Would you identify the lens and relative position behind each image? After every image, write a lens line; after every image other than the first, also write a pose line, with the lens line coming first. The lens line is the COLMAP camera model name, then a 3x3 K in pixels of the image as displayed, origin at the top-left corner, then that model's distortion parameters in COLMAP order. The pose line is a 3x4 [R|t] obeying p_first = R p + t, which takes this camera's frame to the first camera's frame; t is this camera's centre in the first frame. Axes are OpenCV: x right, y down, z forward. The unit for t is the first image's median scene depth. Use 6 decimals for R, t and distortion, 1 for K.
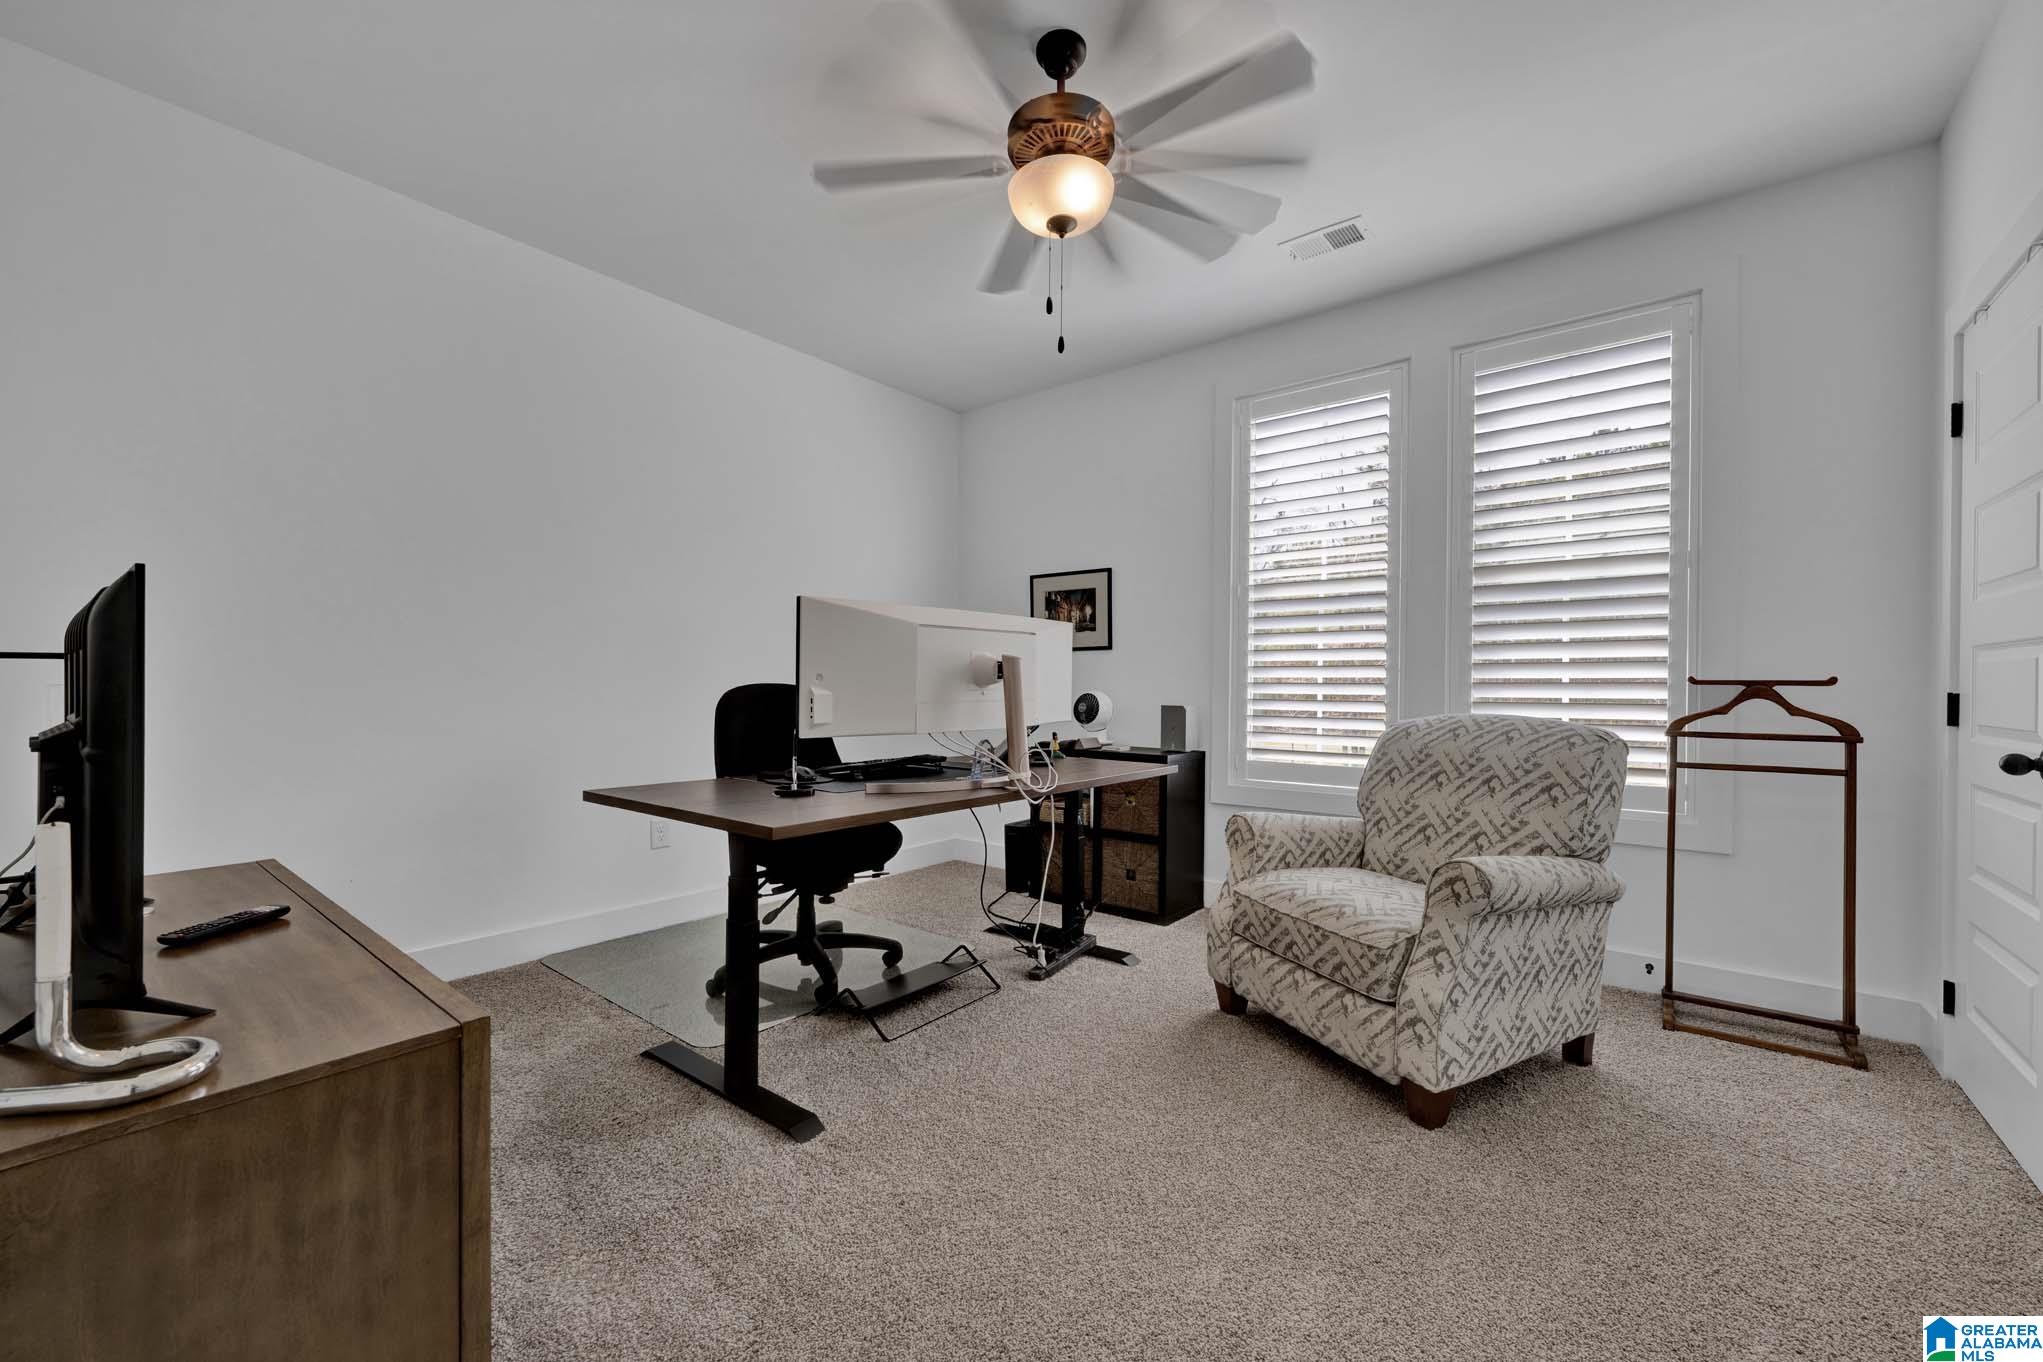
lens RADIAL K [[800.3, 0, 1010.2], [0, 800.3, 681.6], [0, 0, 1]] dist [-0.002177, -0.000568]
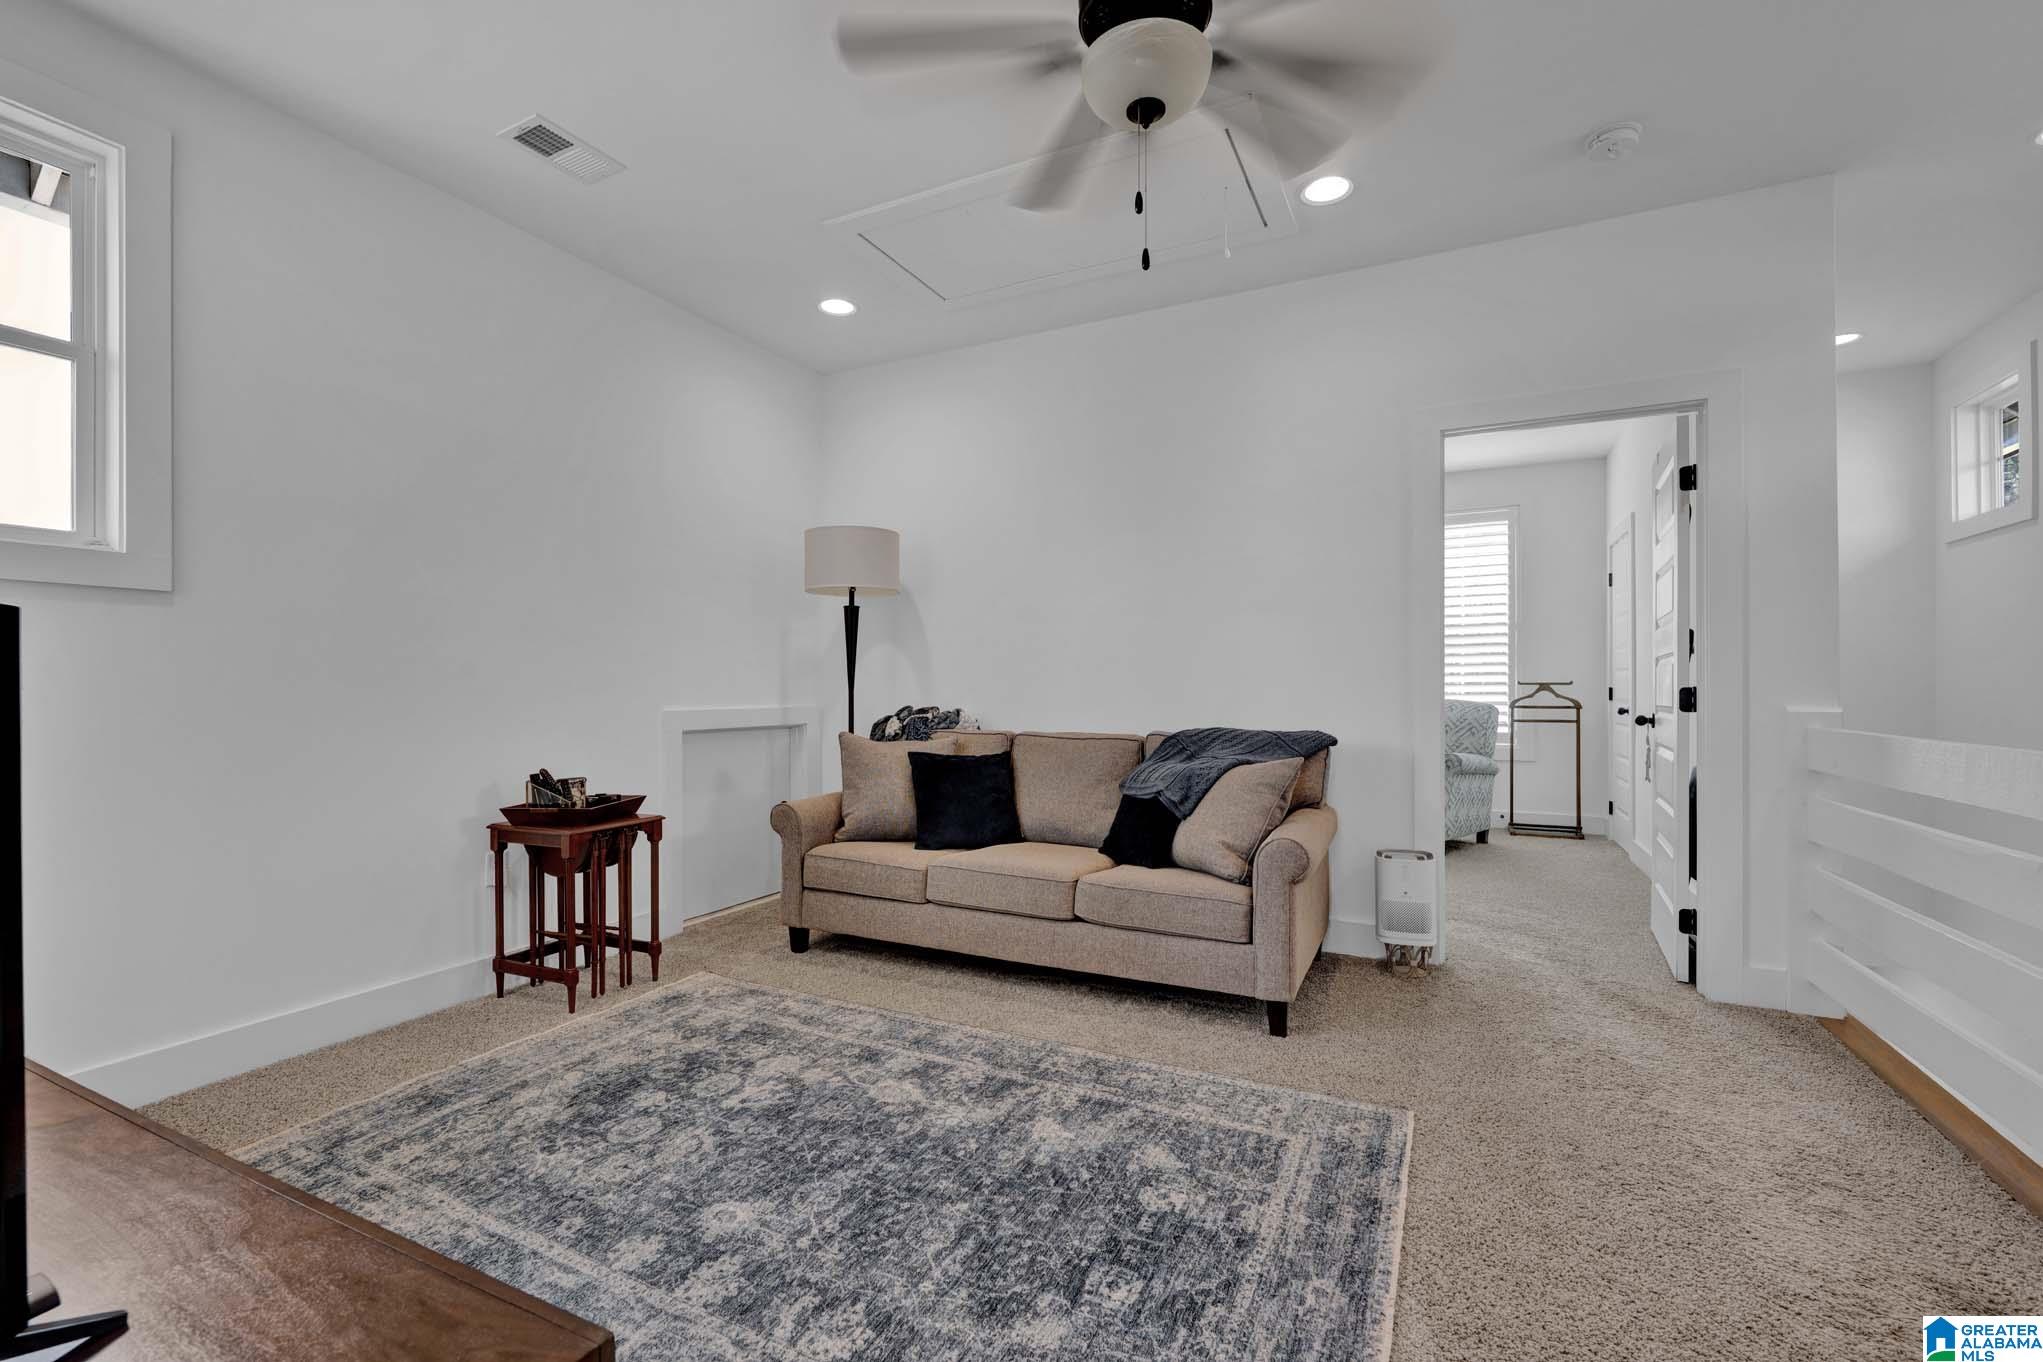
lens RADIAL K [[881.1, 0, 1027.2], [0, 881.1, 686.2], [0, 0, 1]] dist [0.000456, 0.000048]
pose [[0.974354, -0.010164, 0.224790, -1.099610], [0.009599, 0.999947, 0.003608, -0.014484], [-0.224815, -0.001358, 0.974400, -1.152385]]
